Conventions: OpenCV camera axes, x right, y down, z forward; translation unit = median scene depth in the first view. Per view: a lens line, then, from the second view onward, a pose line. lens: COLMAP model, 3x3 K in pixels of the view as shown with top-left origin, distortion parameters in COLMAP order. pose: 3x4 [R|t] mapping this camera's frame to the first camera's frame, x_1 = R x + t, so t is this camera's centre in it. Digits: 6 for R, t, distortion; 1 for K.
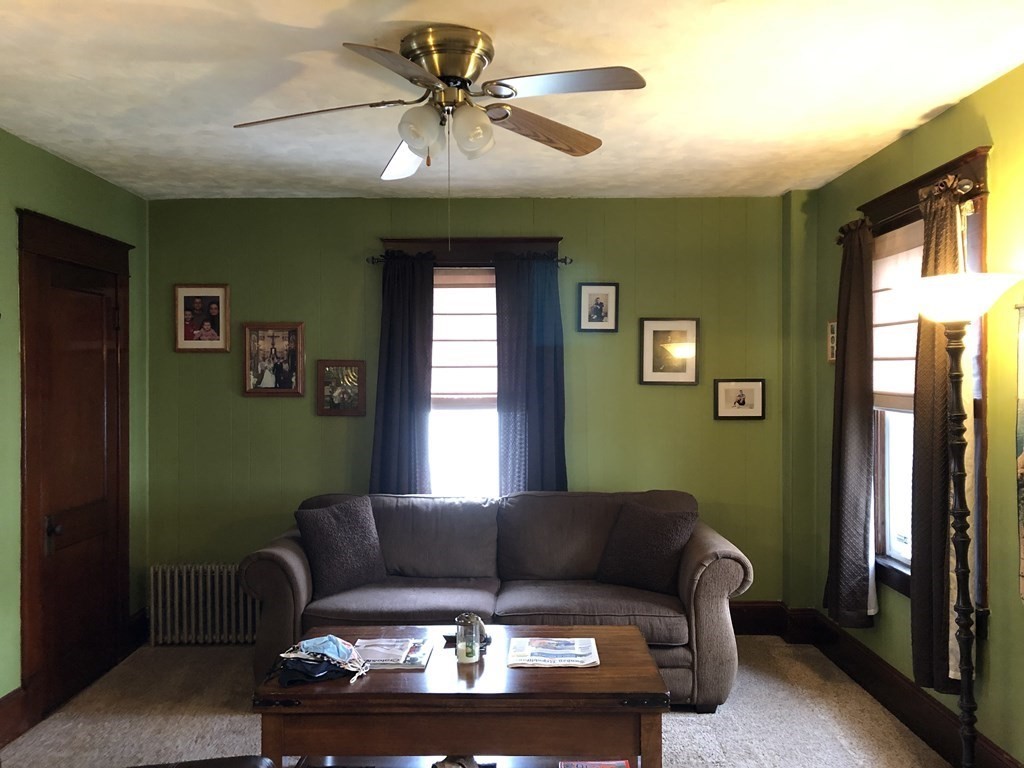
lens RADIAL K [[836.4, 0, 522.3], [0, 836.4, 386.6], [0, 0, 1]] dist [0.043628, -0.053398]
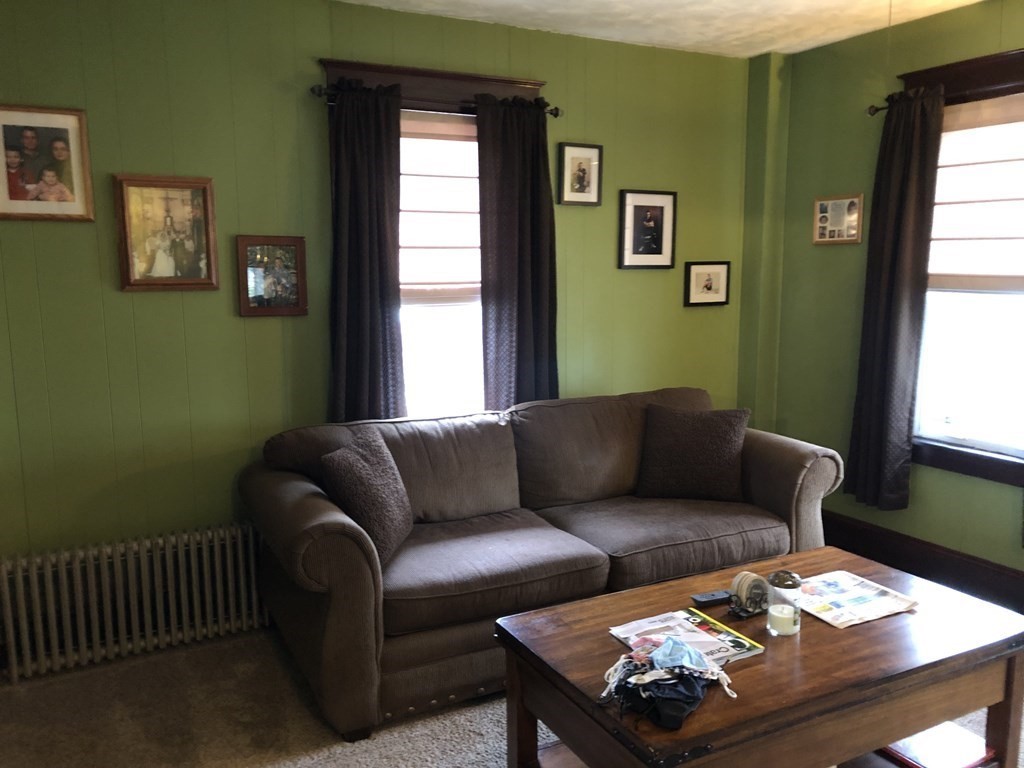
lens RADIAL K [[836.4, 0, 506.3], [0, 836.4, 395.3], [0, 0, 1]] dist [0.043628, -0.053398]
pose [[0.883735, -0.077311, 0.461557, -0.380118], [0.008645, 0.988789, 0.149071, -0.003240], [-0.467907, -0.127749, 0.874496, 0.281527]]
